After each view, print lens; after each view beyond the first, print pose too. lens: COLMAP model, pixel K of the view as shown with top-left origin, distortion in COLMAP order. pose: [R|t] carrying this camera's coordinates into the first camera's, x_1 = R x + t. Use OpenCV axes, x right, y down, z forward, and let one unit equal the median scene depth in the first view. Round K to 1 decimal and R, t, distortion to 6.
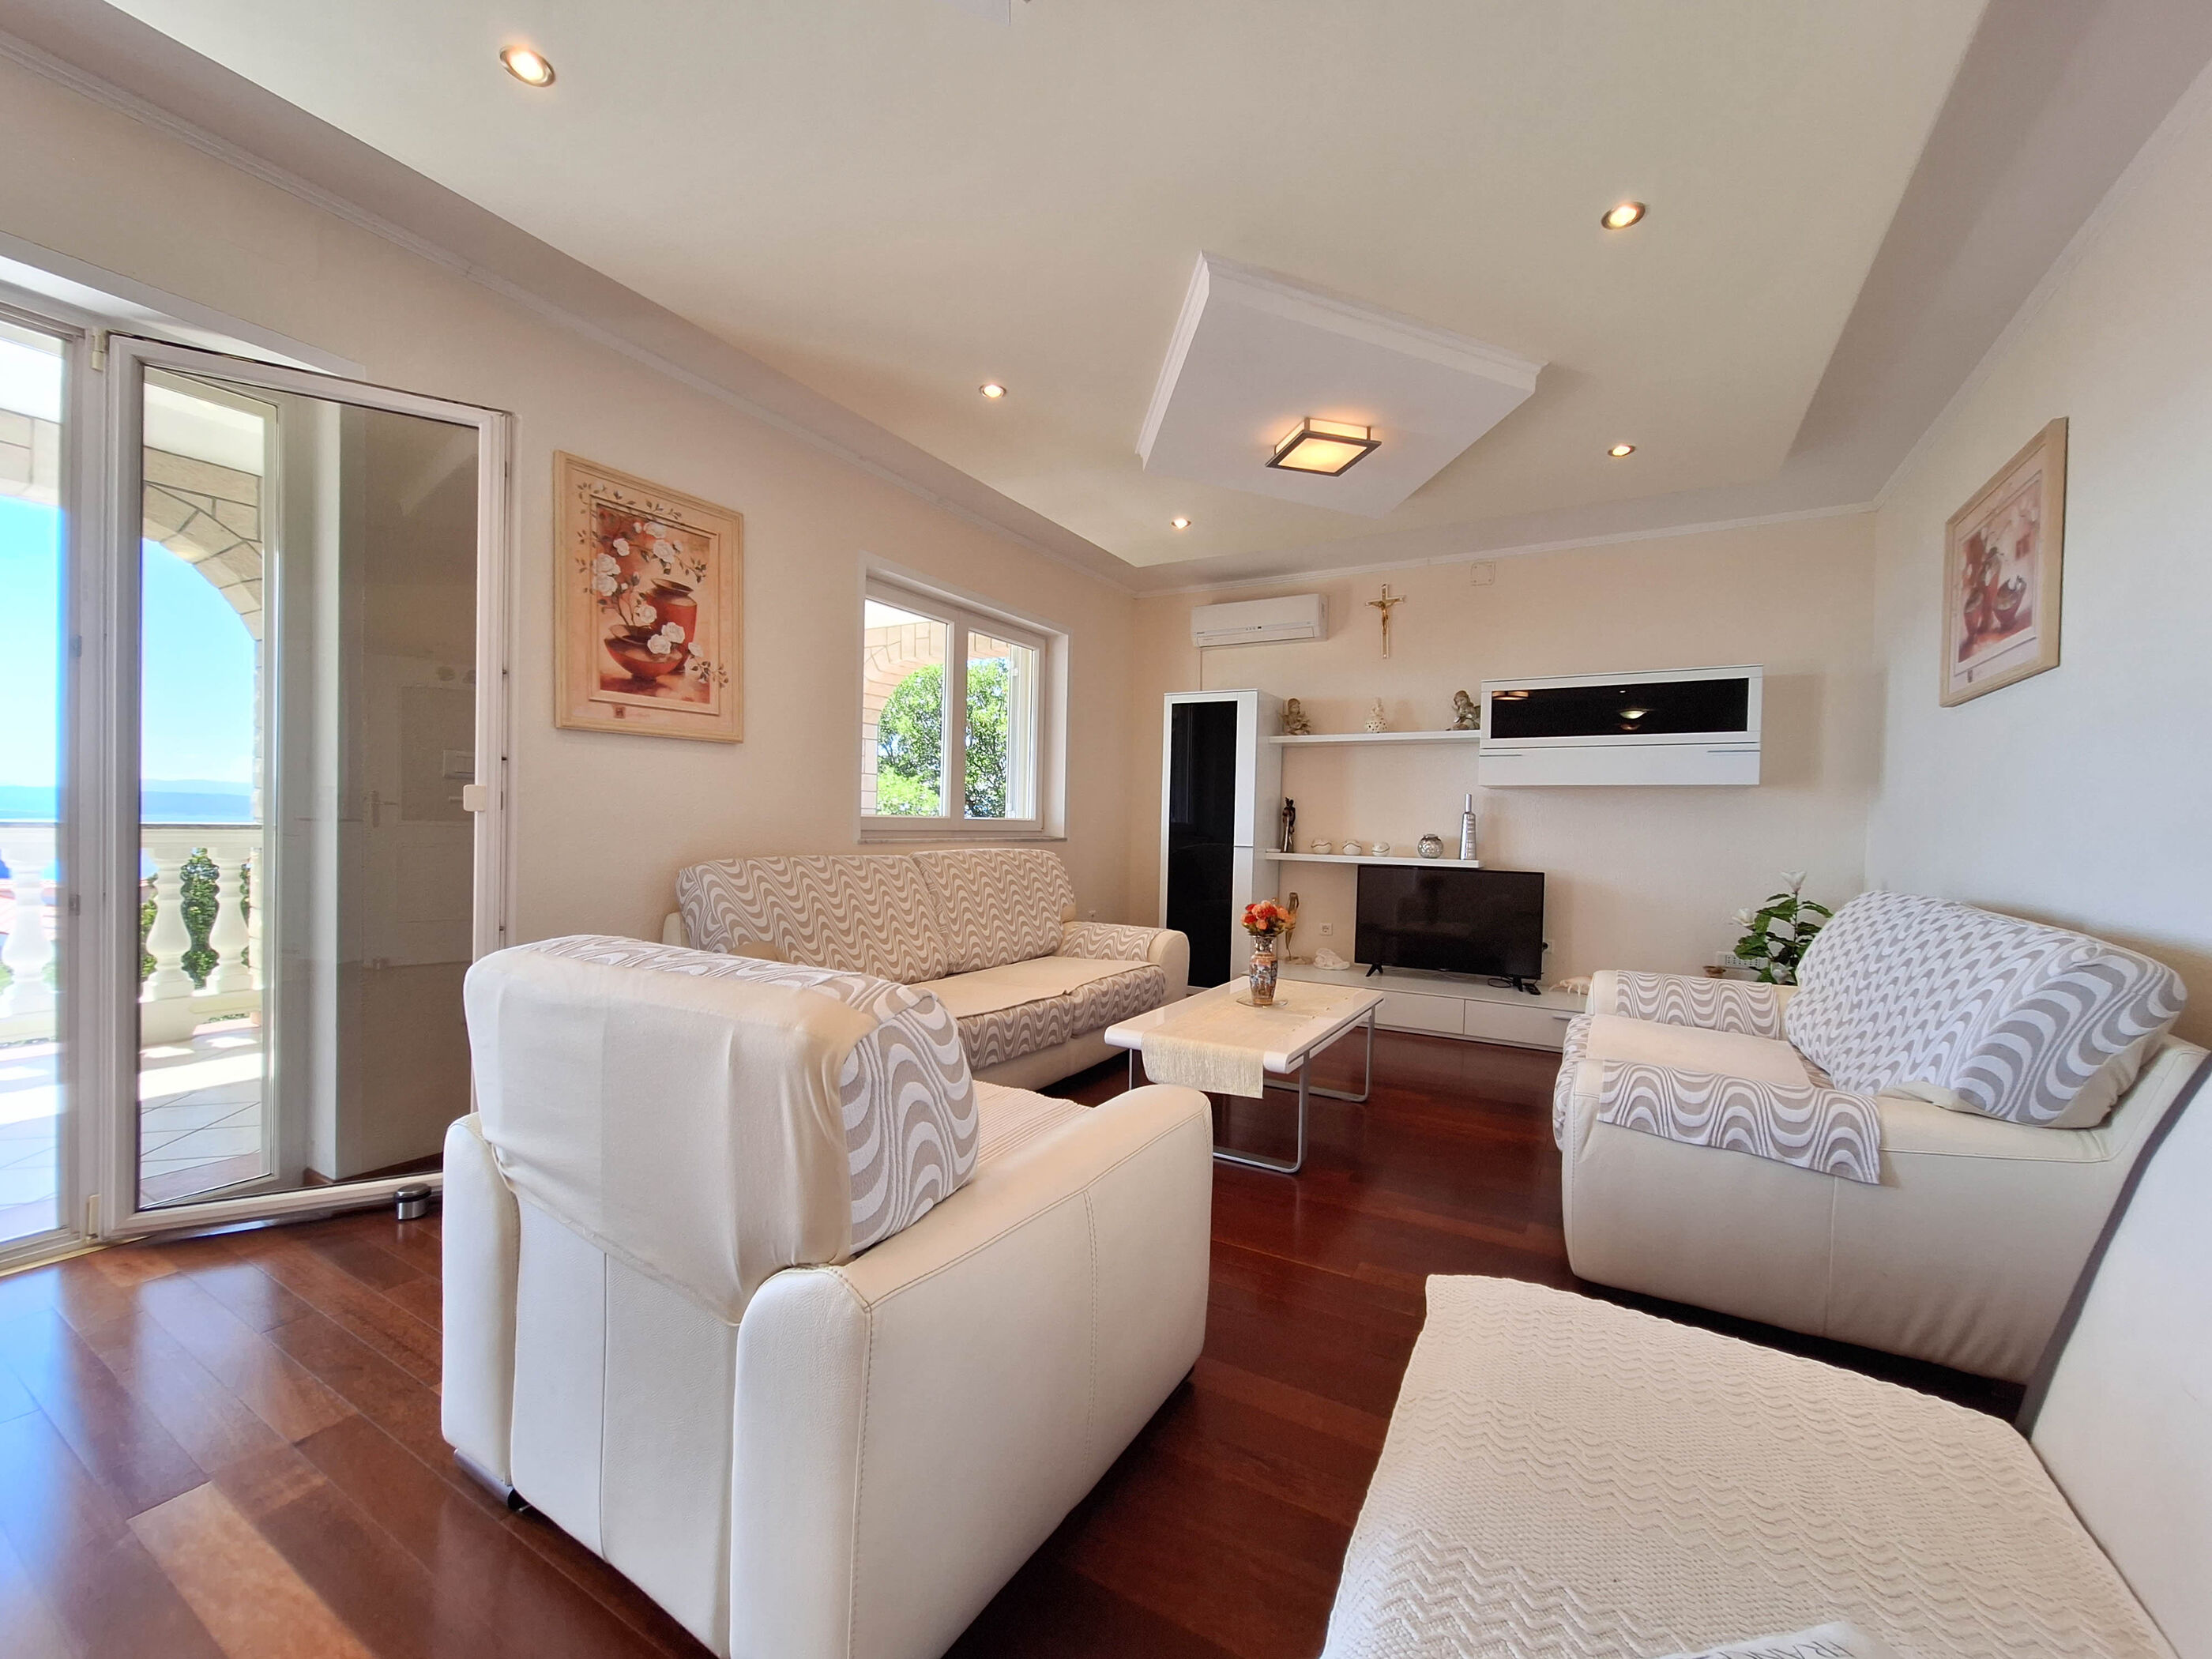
lens RADIAL K [[879.4, 0, 1130.9], [0, 879.4, 834.9], [0, 0, 1]] dist [0.001281, 0.007593]
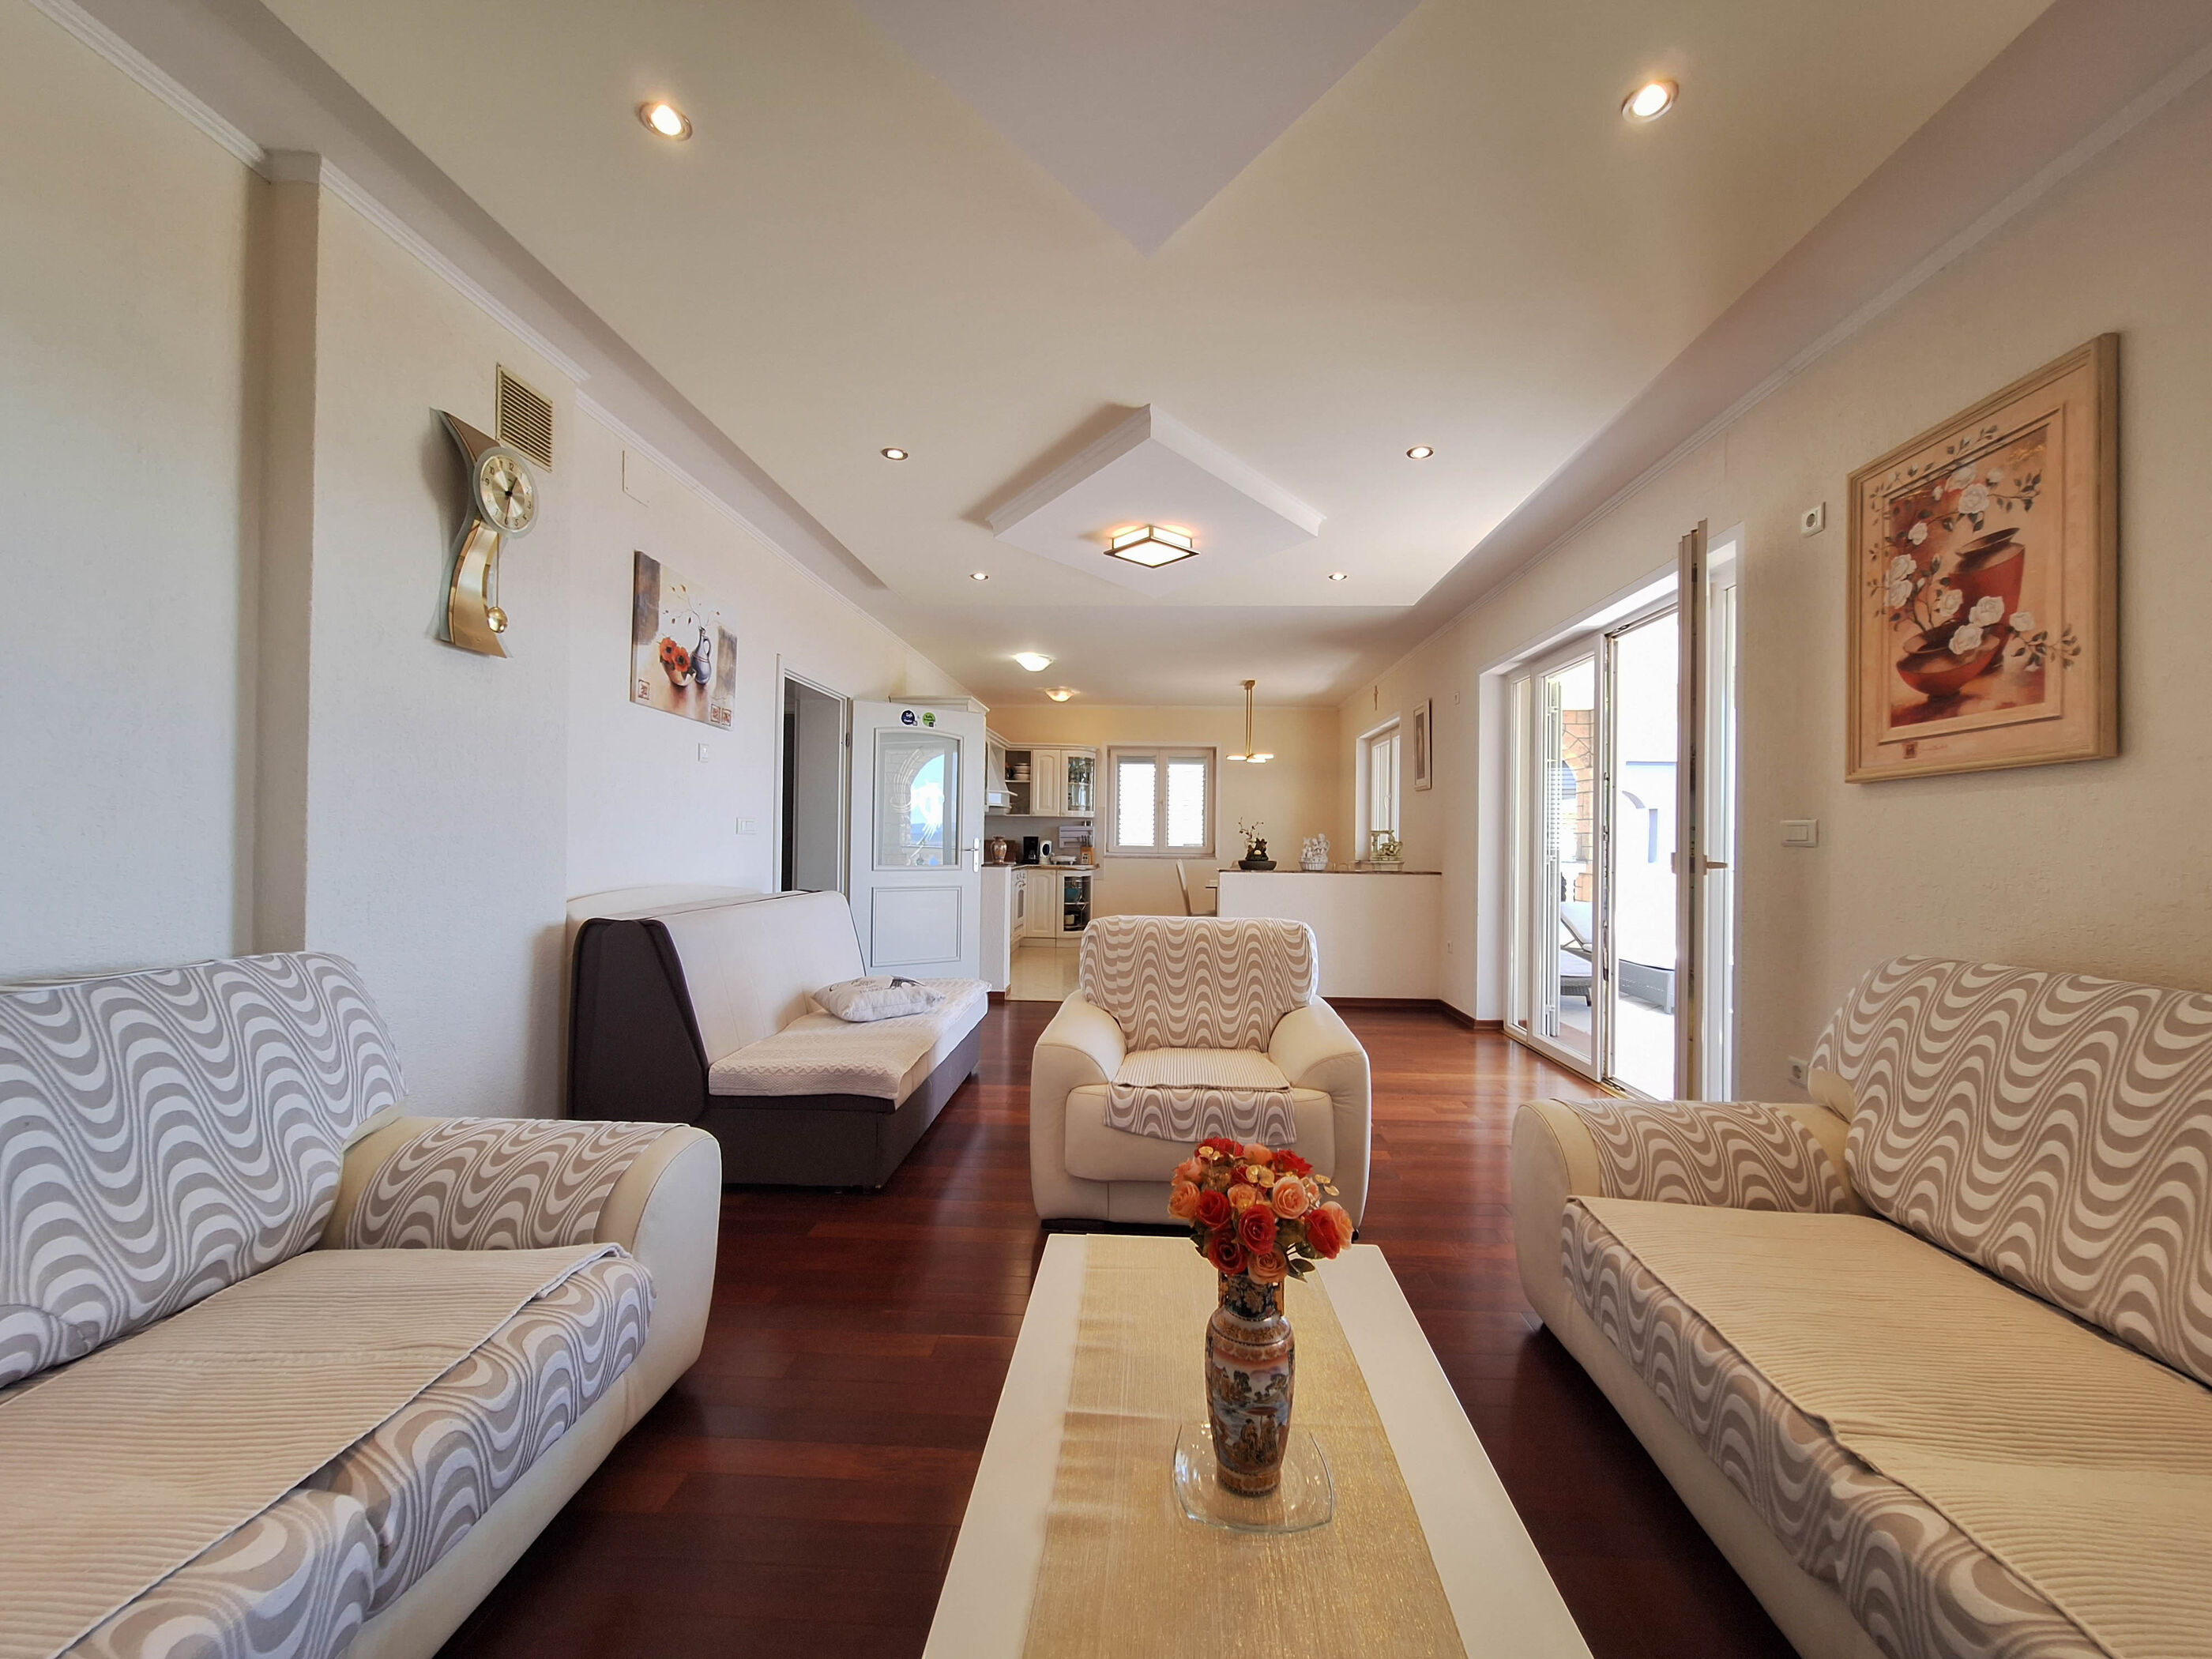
lens RADIAL K [[878.0, 0, 1126.4], [0, 878.0, 836.8], [0, 0, 1]] dist [-0.009766, 0.004737]
pose [[-0.891212, -0.036598, -0.452109, 0.267384], [-0.041361, 0.999144, 0.000651, -0.026883], [0.451698, 0.019280, -0.891963, 1.004582]]
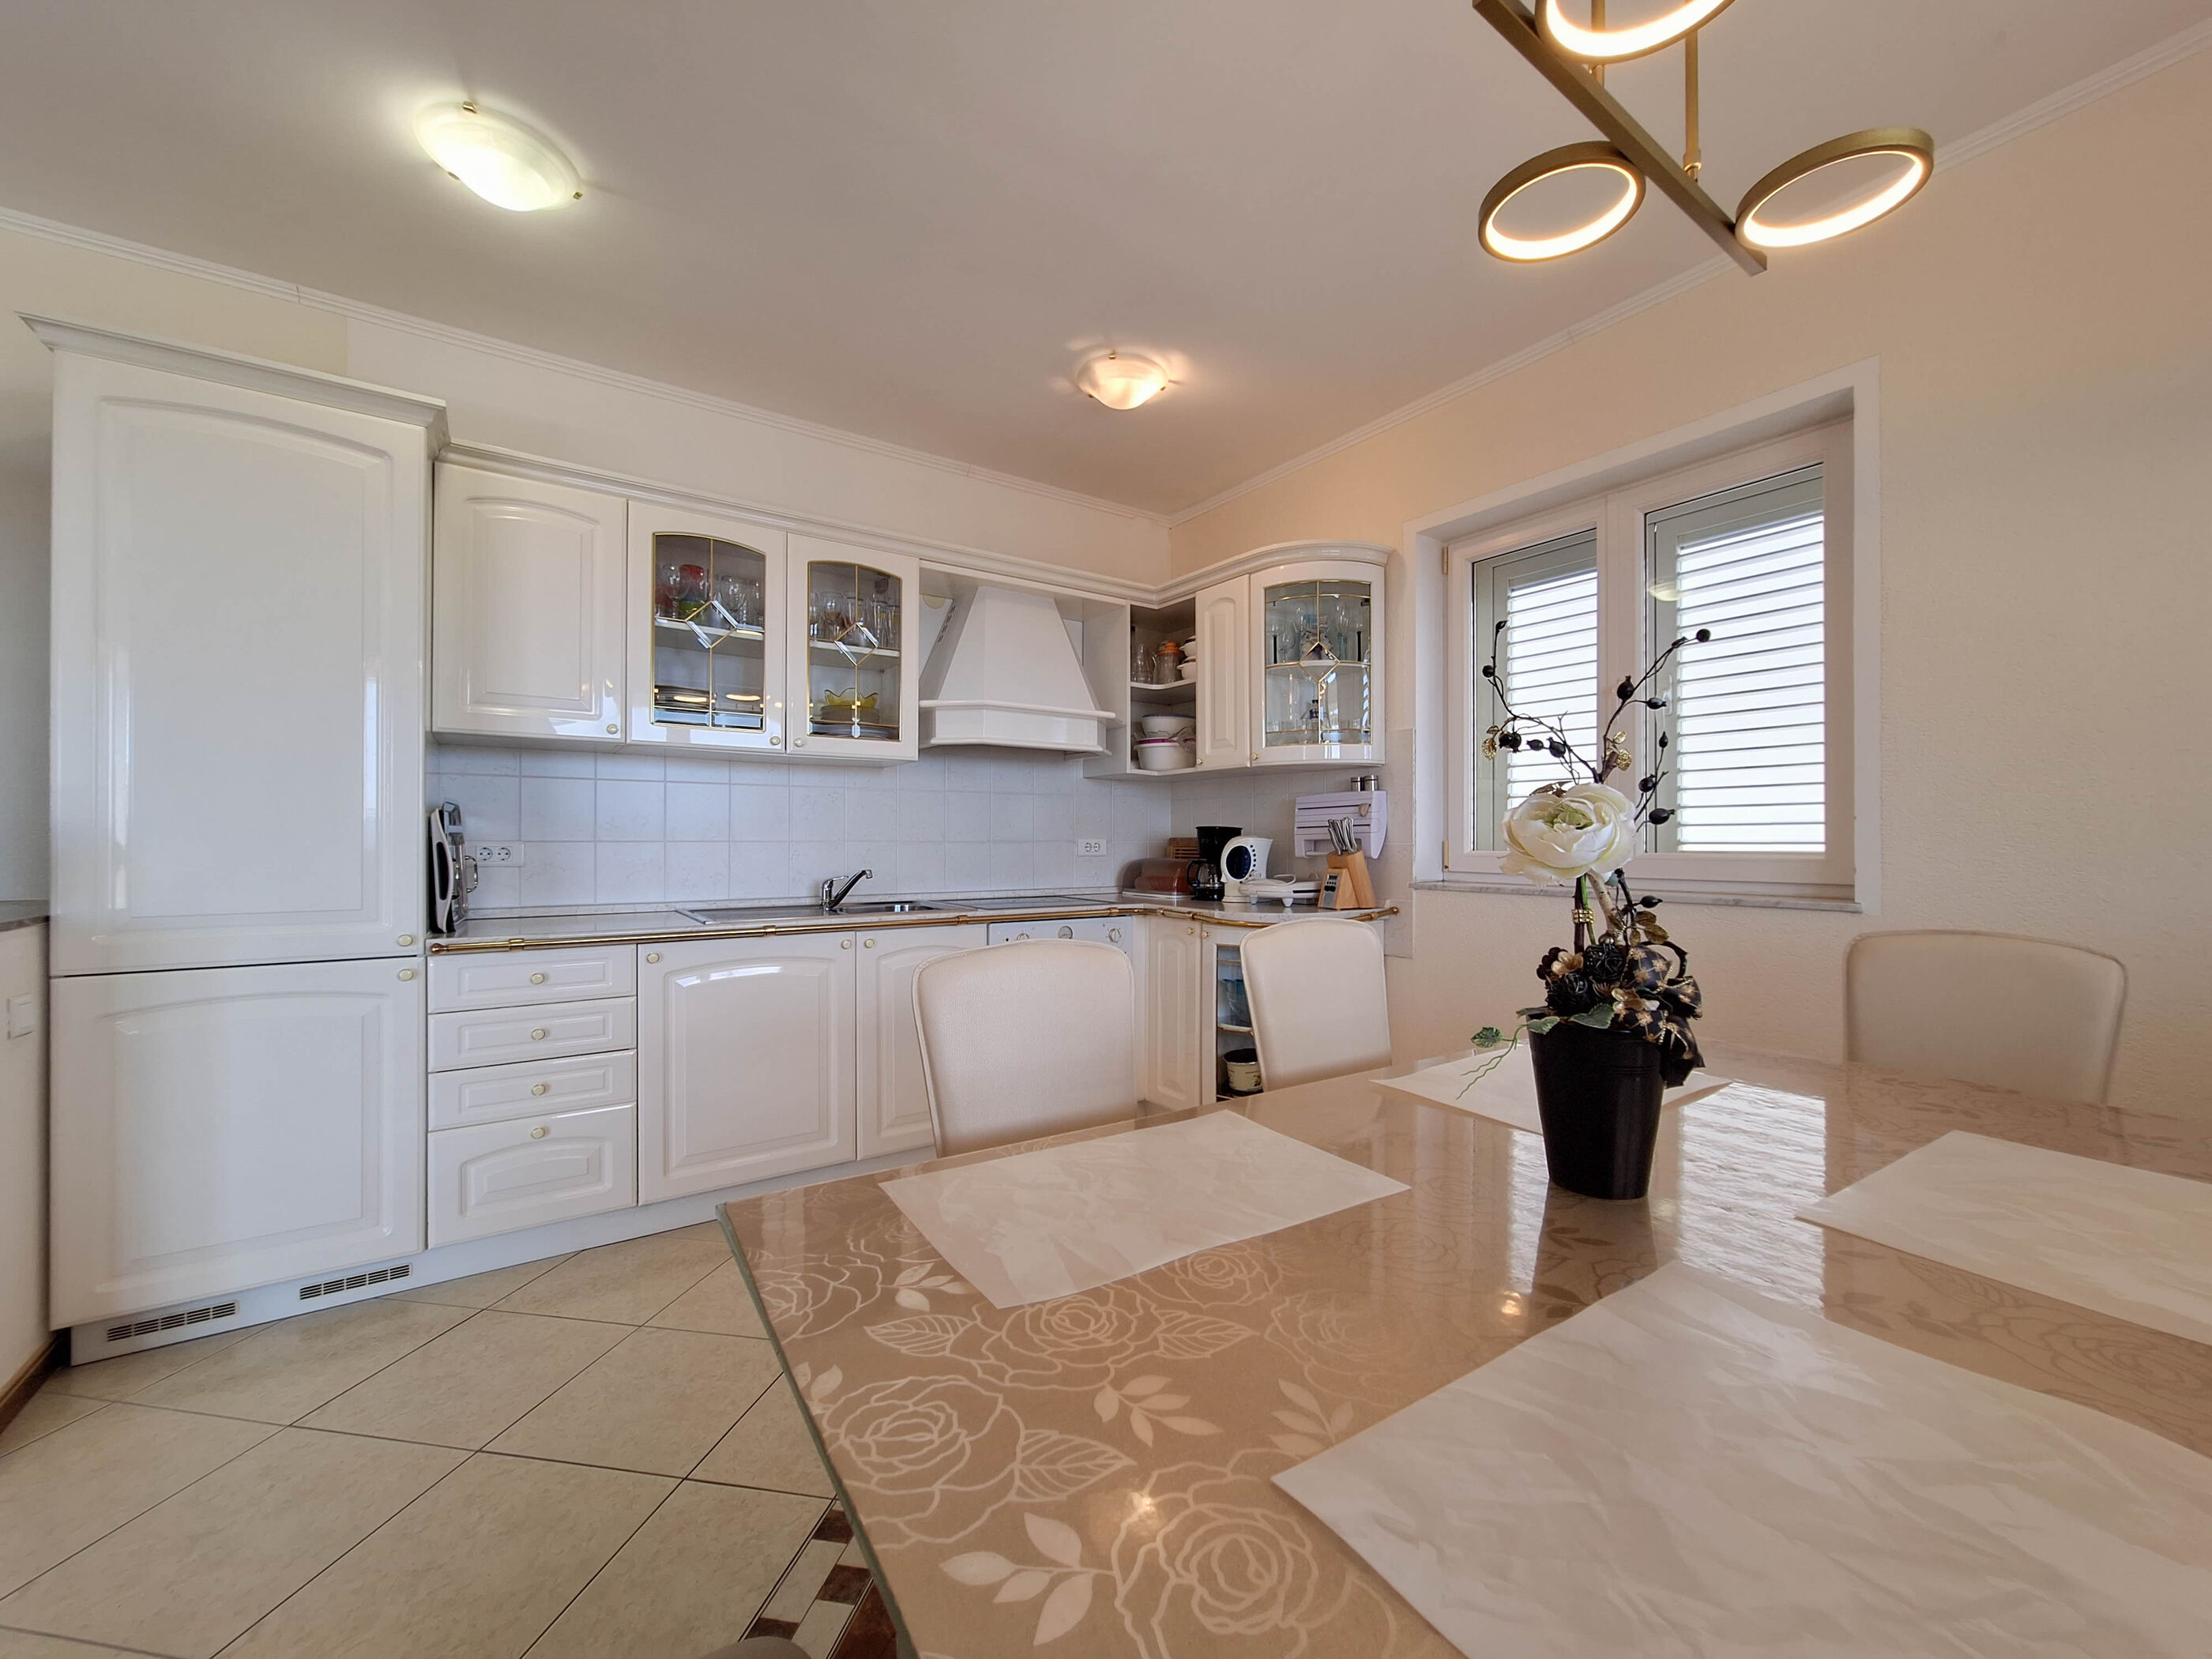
lens RADIAL K [[878.0, 0, 1126.4], [0, 878.0, 836.8], [0, 0, 1]] dist [-0.009766, 0.004737]
pose [[-0.902995, -0.023227, 0.429023, -0.885266], [-0.015465, 0.999648, 0.021569, -0.023055], [-0.429373, 0.012841, -0.903036, -0.403728]]
